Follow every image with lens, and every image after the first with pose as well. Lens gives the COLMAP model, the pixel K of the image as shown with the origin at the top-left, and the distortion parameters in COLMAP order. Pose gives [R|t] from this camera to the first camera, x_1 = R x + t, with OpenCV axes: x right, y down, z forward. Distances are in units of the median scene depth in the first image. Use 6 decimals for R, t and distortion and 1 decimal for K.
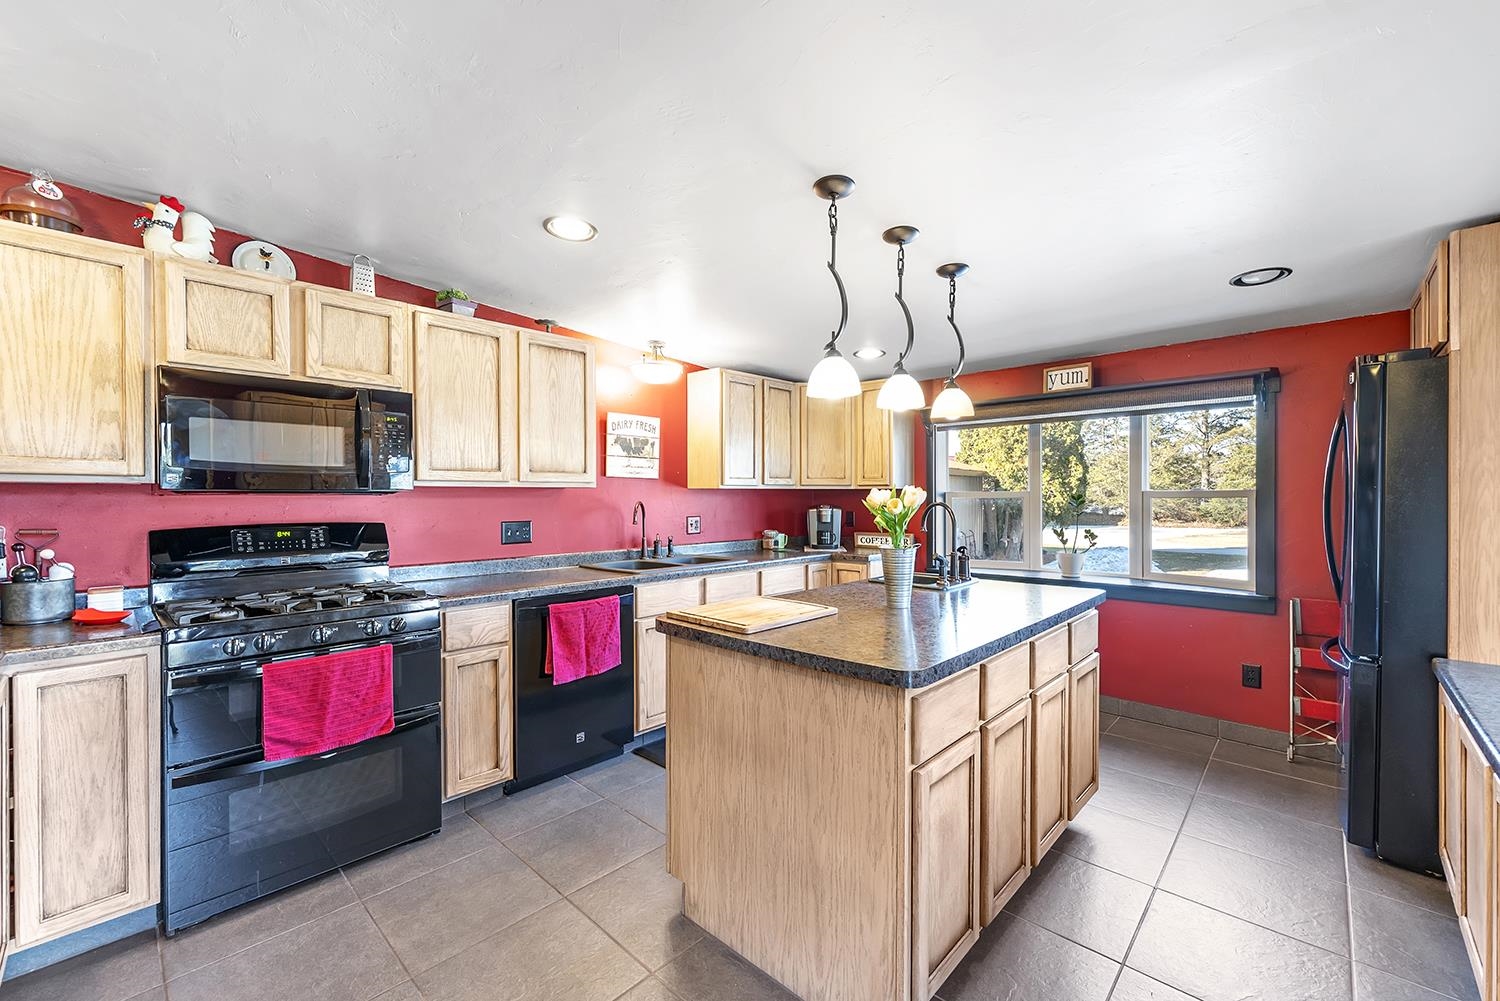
lens RADIAL K [[612.4, 0, 738.8], [0, 612.4, 489.7], [0, 0, 1]] dist [0.002508, -0.000392]
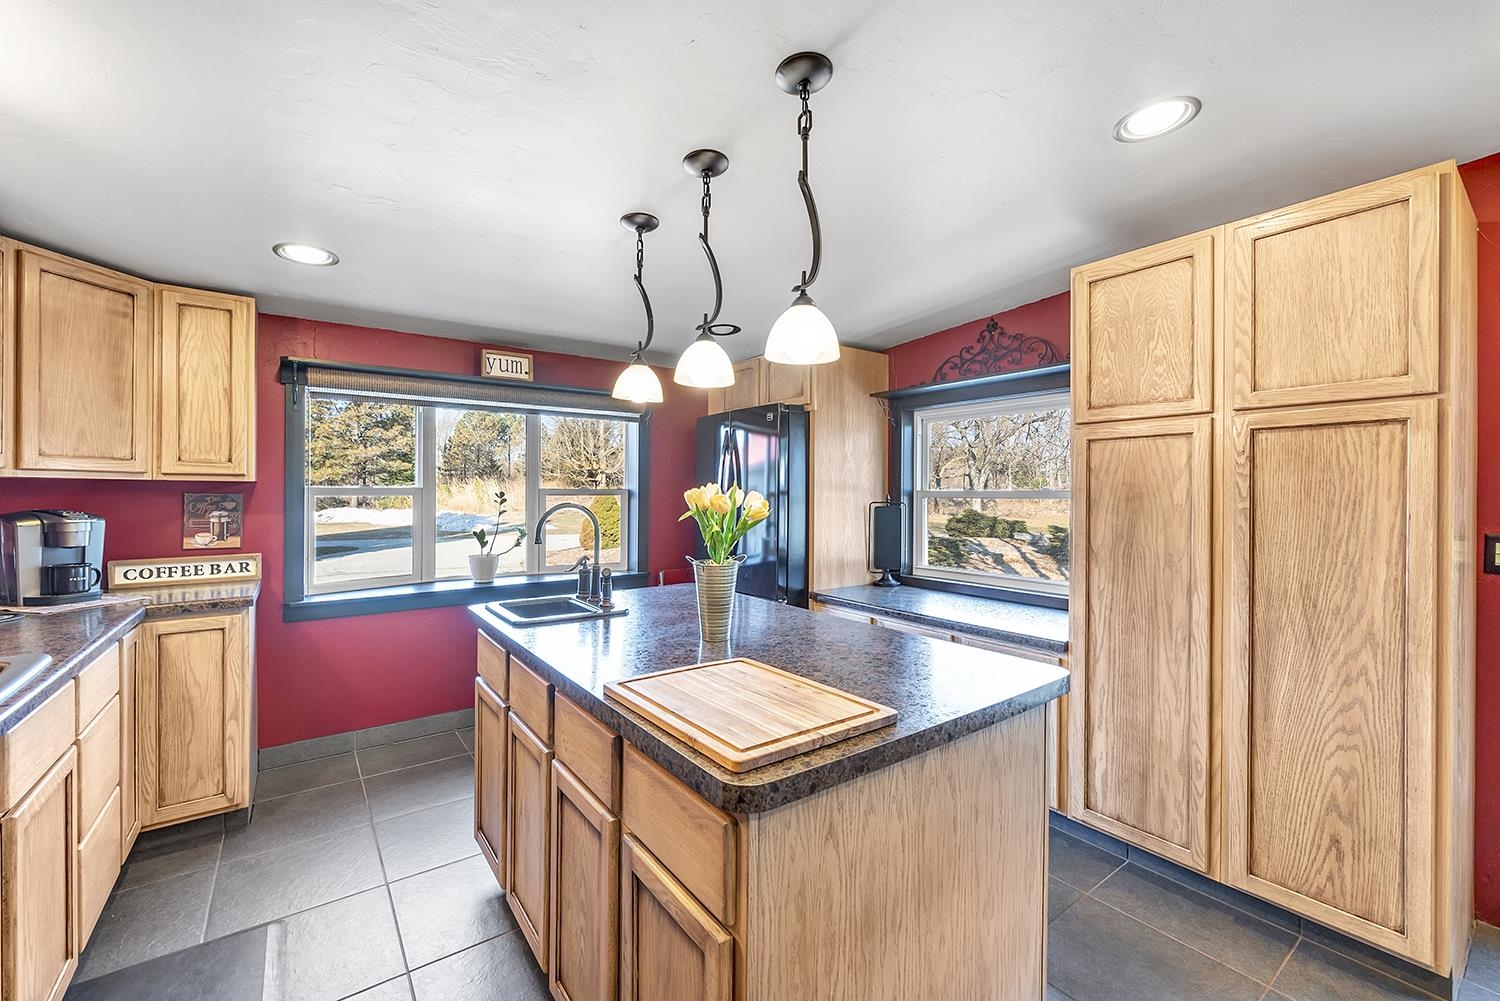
lens RADIAL K [[612.4, 0, 729.5], [0, 612.4, 488.6], [0, 0, 1]] dist [0.002508, -0.000392]
pose [[0.179205, 0.008214, 0.983777, -0.427081], [-0.015750, 0.999861, -0.005479, 0.002586], [-0.983686, -0.014513, 0.179309, 0.710724]]
